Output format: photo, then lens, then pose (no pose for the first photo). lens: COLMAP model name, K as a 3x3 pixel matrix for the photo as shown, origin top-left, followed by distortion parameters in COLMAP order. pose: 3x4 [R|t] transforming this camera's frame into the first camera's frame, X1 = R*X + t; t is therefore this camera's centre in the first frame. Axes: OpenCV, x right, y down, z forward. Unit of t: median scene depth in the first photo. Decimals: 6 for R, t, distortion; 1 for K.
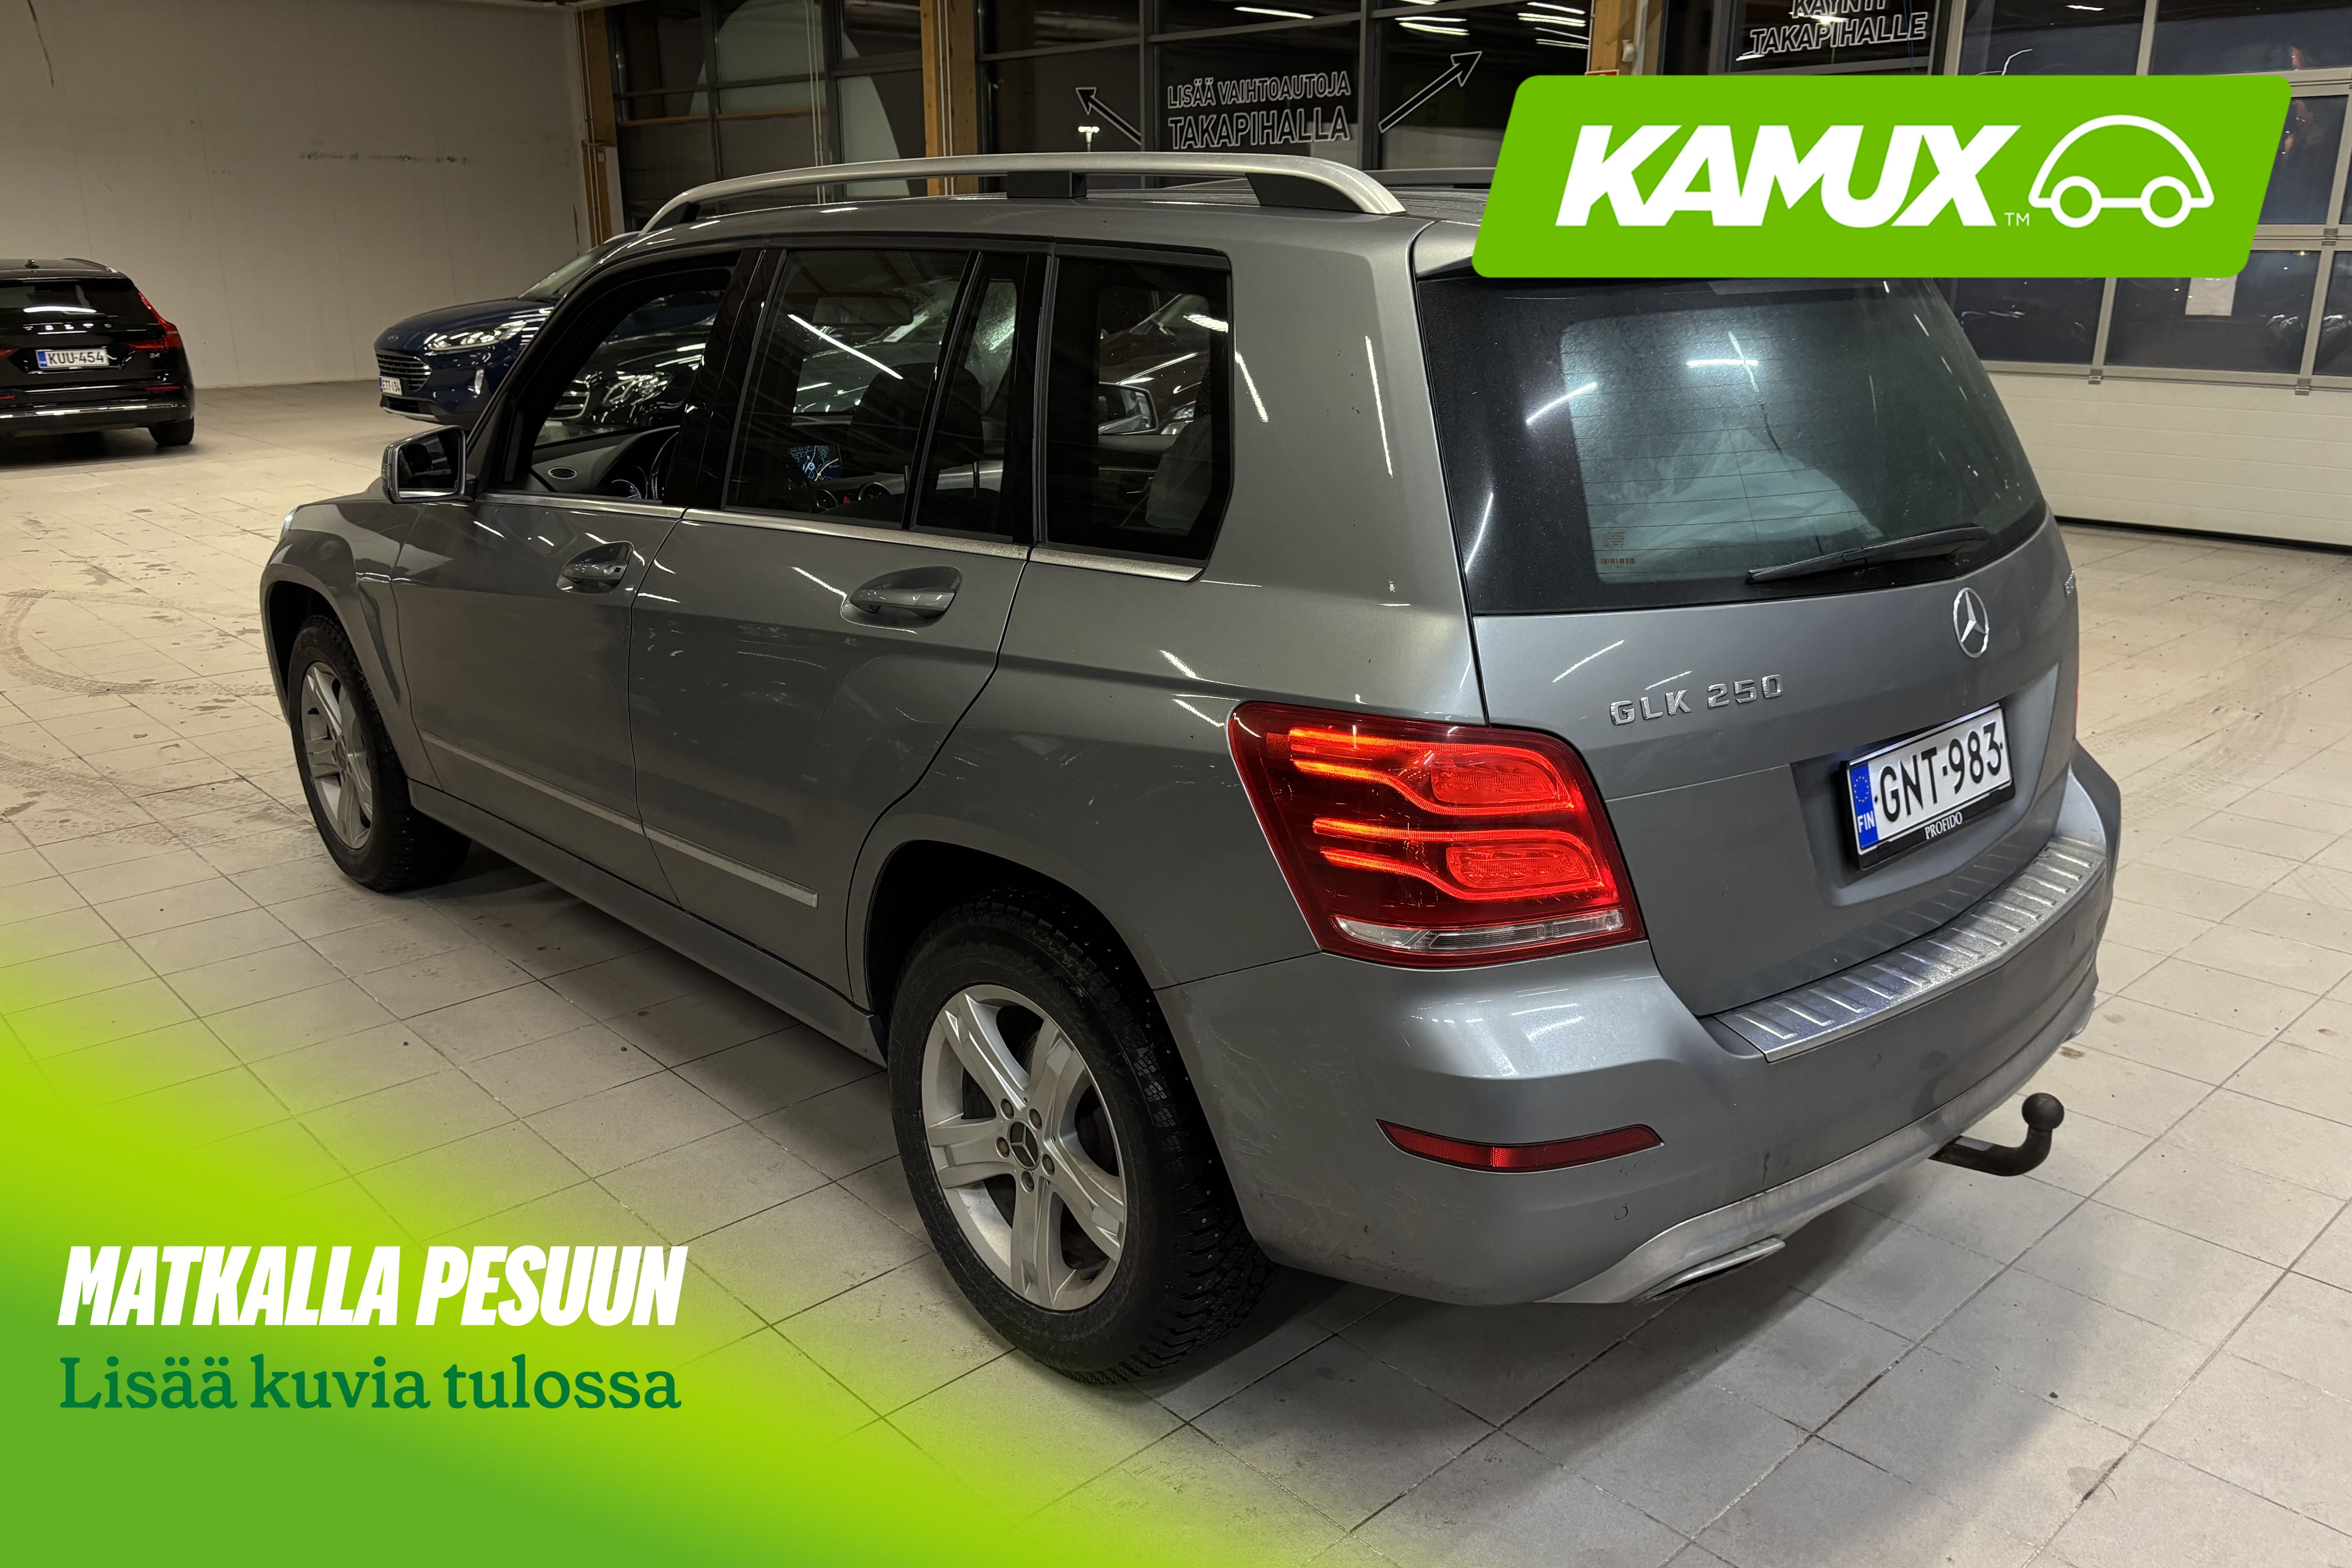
lens RADIAL K [[1817.0, 0, 1176.0], [0, 1817.0, 786.9], [0, 0, 1]] dist [0.000855, 0.000180]
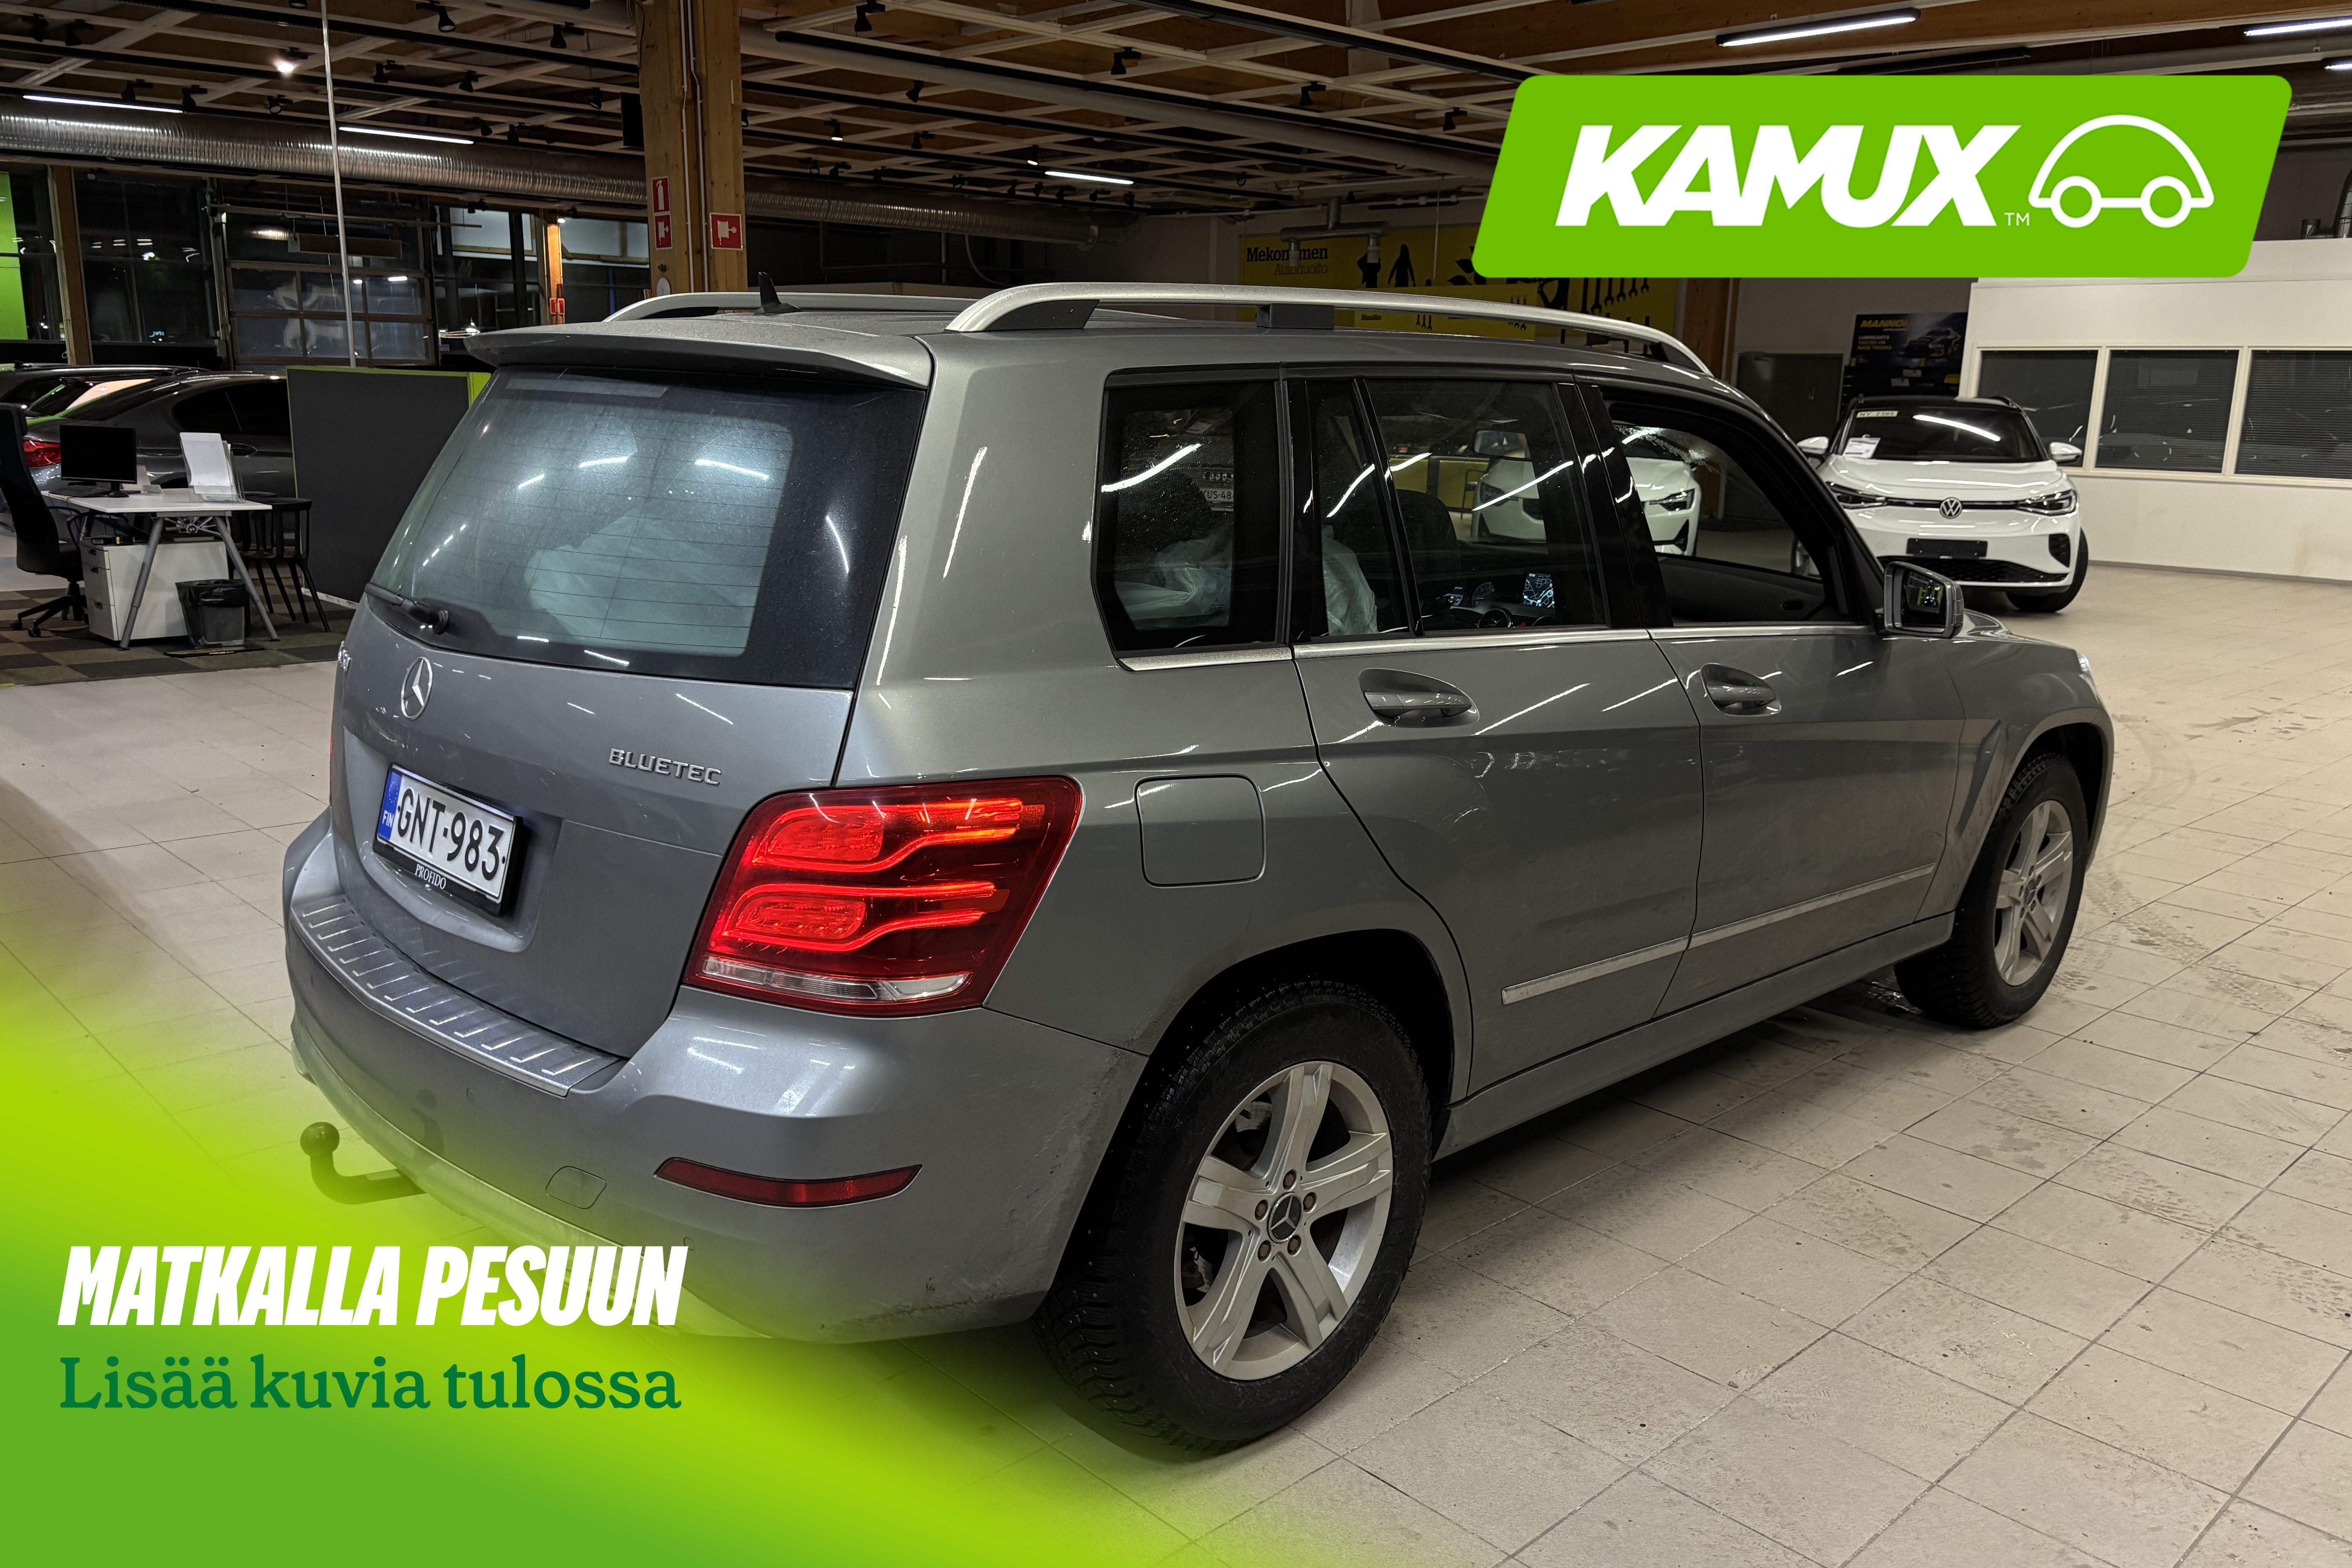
lens RADIAL K [[1817.0, 0, 1177.1], [0, 1817.0, 782.2], [0, 0, 1]] dist [0.000855, 0.000180]
pose [[0.007879, 0.224694, -0.974398, 1.418673], [-0.315715, 0.925146, 0.210783, -0.385239], [0.948821, 0.305971, 0.078228, 1.279879]]
